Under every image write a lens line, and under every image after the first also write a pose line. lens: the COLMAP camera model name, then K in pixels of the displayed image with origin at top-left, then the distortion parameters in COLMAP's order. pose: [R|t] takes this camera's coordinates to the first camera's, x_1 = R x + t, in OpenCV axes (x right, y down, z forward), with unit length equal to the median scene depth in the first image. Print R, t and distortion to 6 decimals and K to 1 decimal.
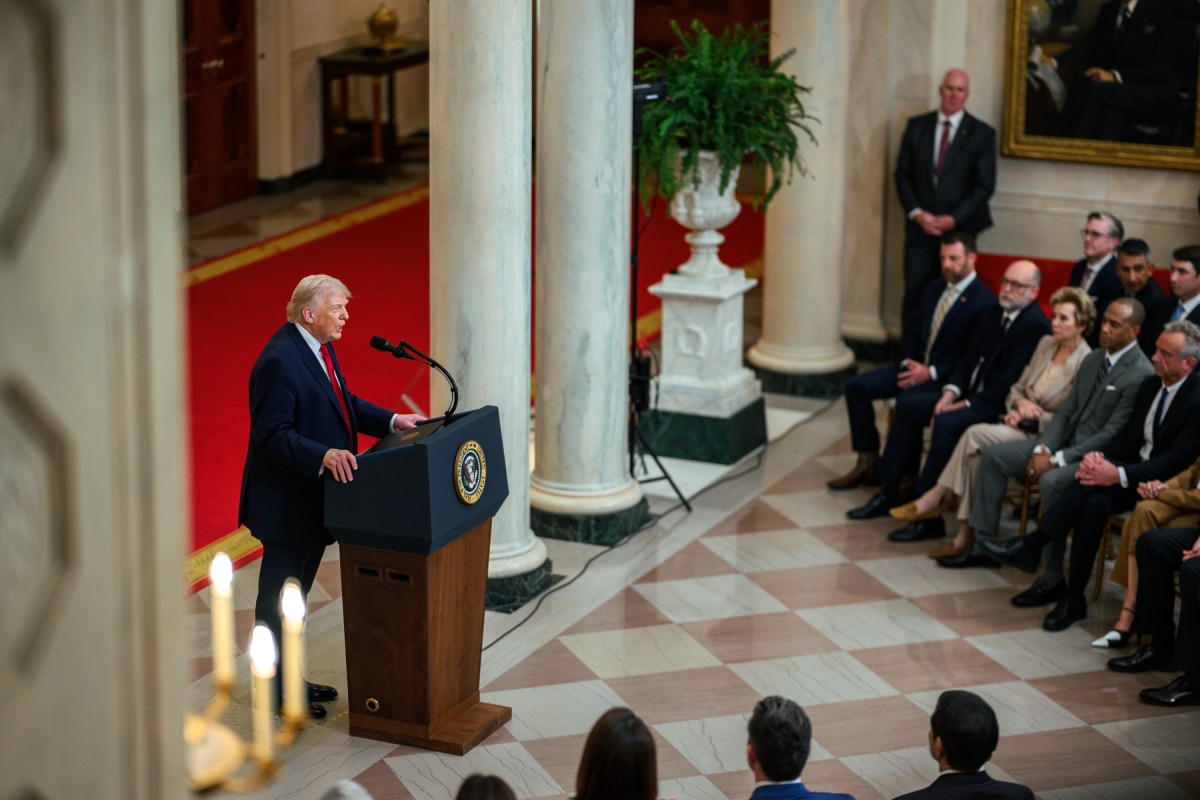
lens RADIAL K [[3053.2, 0, 568.2], [0, 3053.2, 400.2], [0, 0, 1]] dist [-0.017136, -0.225411]
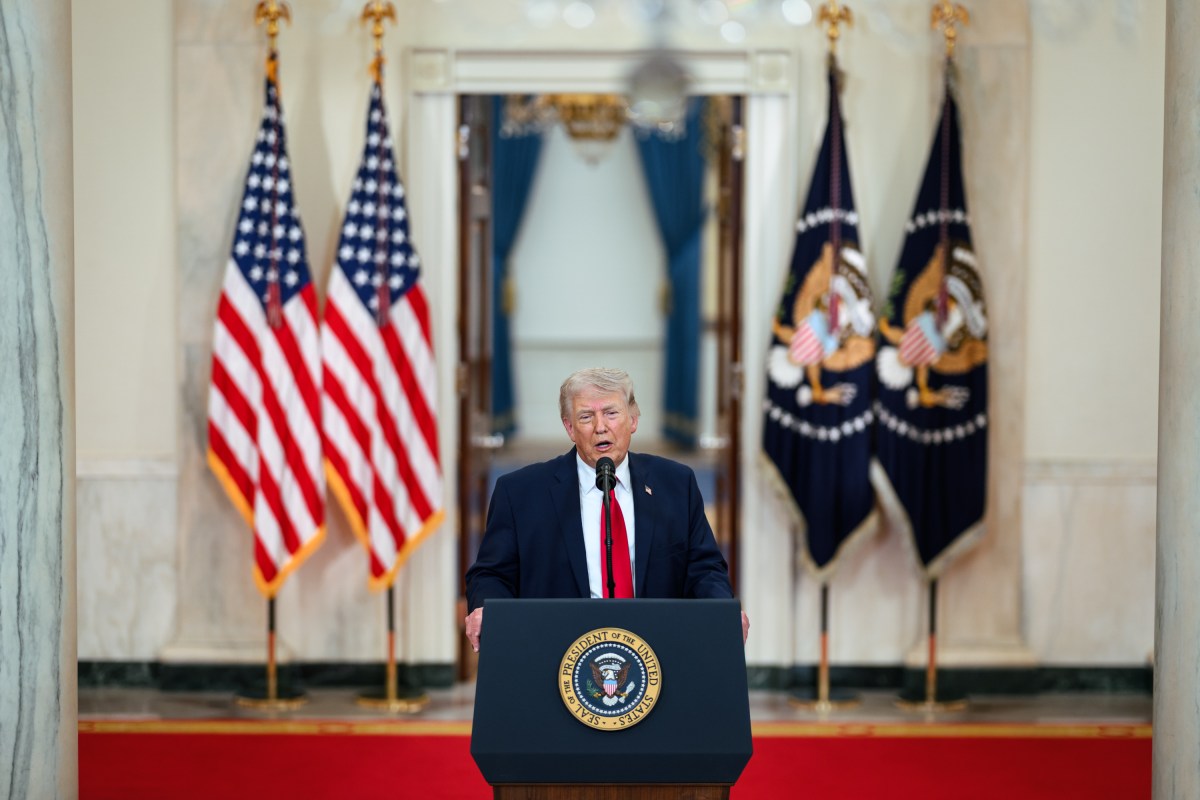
lens RADIAL K [[3053.2, 0, 568.2], [0, 3053.2, 400.2], [0, 0, 1]] dist [-0.017136, -0.225411]
pose [[0.421210, 0.057390, -0.905146, 0.429395], [-0.233645, 0.971178, -0.047150, -0.000177], [0.876352, 0.231343, 0.422479, 0.589479]]
